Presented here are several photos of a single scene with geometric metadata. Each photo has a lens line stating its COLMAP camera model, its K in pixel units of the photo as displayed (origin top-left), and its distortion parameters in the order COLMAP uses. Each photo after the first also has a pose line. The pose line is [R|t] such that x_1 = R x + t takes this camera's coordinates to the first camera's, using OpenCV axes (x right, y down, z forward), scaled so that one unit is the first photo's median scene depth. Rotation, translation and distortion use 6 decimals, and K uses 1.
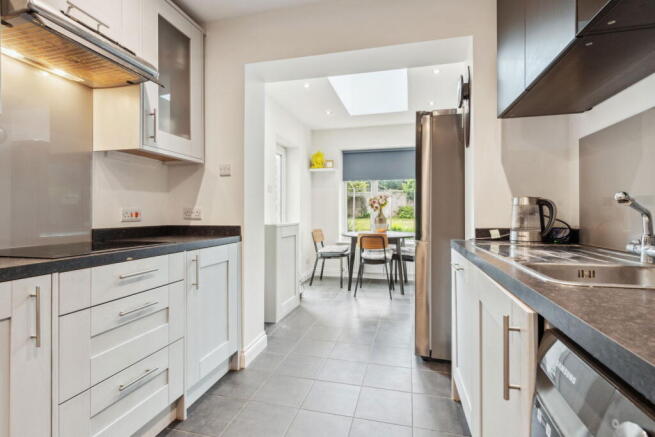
lens RADIAL K [[320.9, 0, 325.6], [0, 320.9, 212.2], [0, 0, 1]] dist [-0.000799, -0.001554]
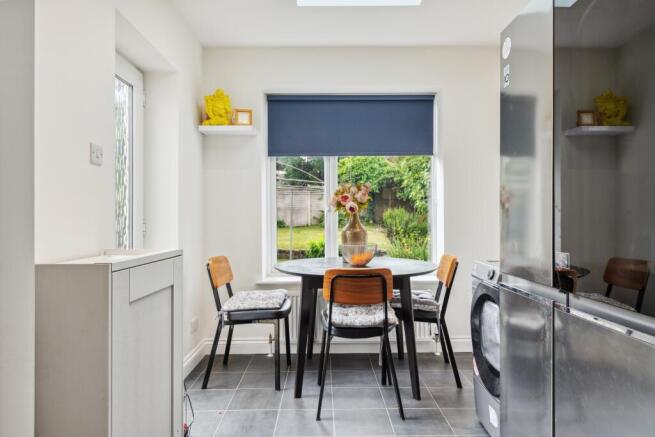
lens RADIAL K [[438.2, 0, 329.2], [0, 438.2, 216.3], [0, 0, 1]] dist [0.004637, -0.005832]
pose [[0.961632, -0.001790, 0.274337, -0.092307], [0.003674, 0.999973, -0.006352, -0.001055], [-0.274318, 0.007116, 0.961613, 0.740475]]
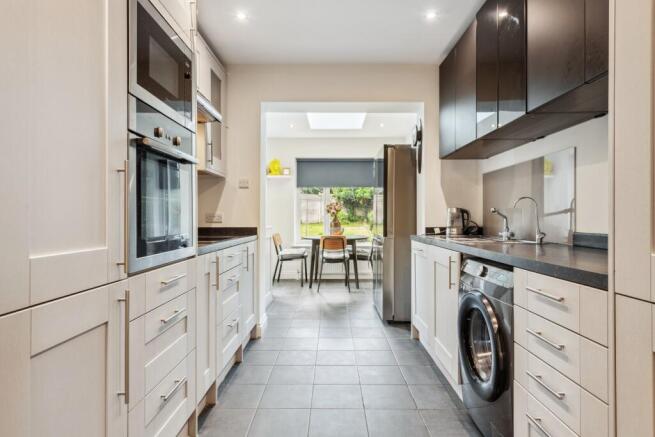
lens RADIAL K [[384.2, 0, 328.5], [0, 384.2, 220.9], [0, 0, 1]] dist [0.000562, 0.000379]
pose [[0.969014, -0.000333, 0.247005, -0.351536], [-0.001419, 0.999975, 0.006915, 0.005540], [-0.247001, -0.007051, 0.968990, -0.537548]]
